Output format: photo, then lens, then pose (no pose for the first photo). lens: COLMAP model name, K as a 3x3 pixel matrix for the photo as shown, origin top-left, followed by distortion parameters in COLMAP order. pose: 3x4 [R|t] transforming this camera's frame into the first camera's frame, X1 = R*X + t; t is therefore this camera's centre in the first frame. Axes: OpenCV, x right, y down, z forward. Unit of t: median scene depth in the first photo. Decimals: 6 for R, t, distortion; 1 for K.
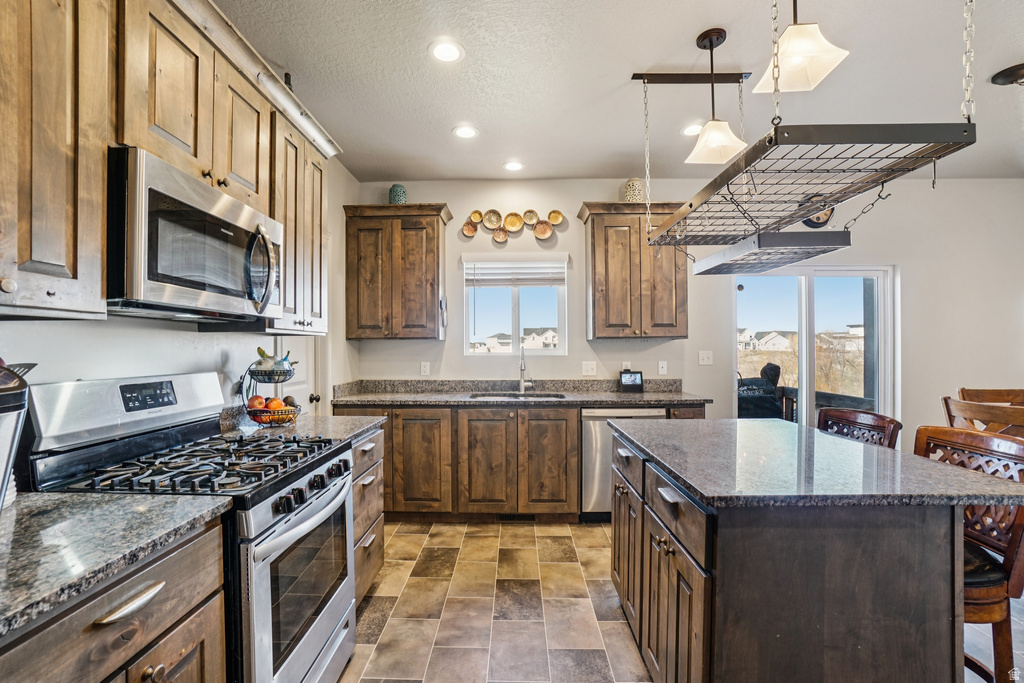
lens RADIAL K [[455.2, 0, 494.6], [0, 455.2, 345.7], [0, 0, 1]] dist [-0.046823, 0.012237]
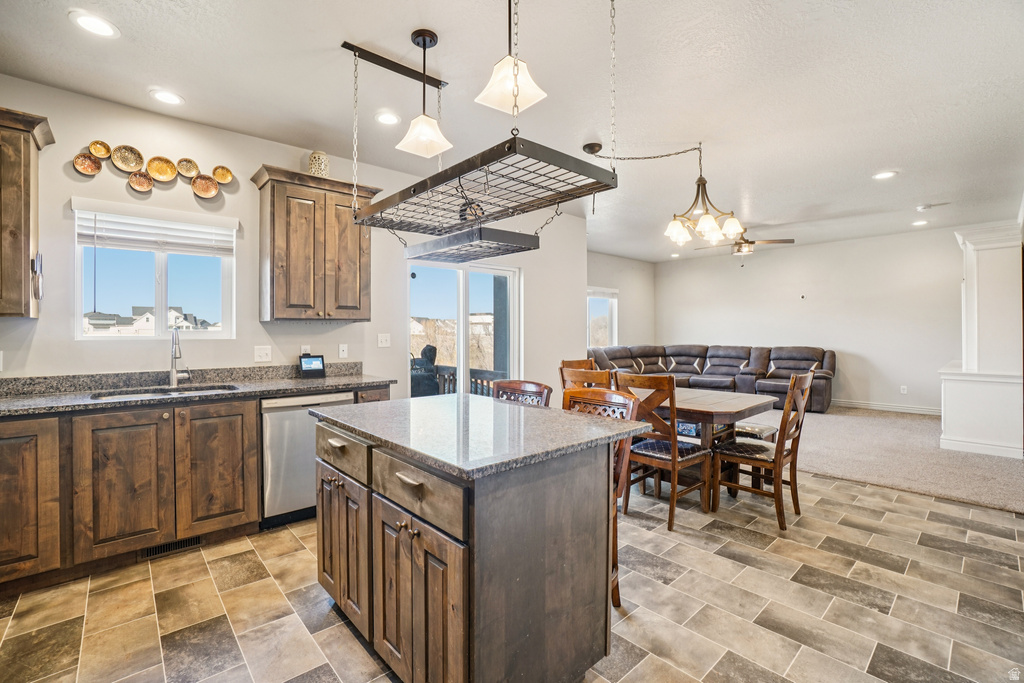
lens RADIAL K [[455.2, 0, 492.3], [0, 455.2, 329.4], [0, 0, 1]] dist [-0.046823, 0.012237]
pose [[0.731952, 0.006305, 0.681327, -0.075052], [-0.005887, 0.999978, -0.002929, 0.003242], [-0.681330, -0.001867, 0.731974, 0.068345]]
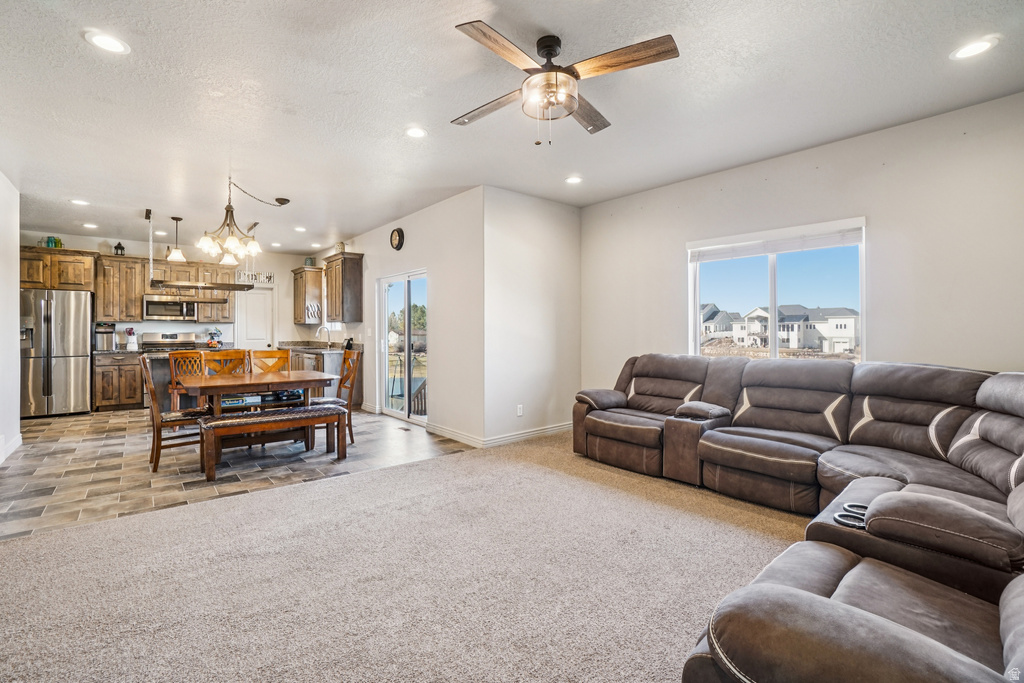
lens RADIAL K [[455.2, 0, 497.1], [0, 455.2, 333.9], [0, 0, 1]] dist [-0.046823, 0.012237]
pose [[0.655603, 0.007838, -0.755065, 2.664850], [0.003193, 0.999908, 0.013151, 0.013649], [0.755099, -0.011033, 0.655518, 0.245469]]
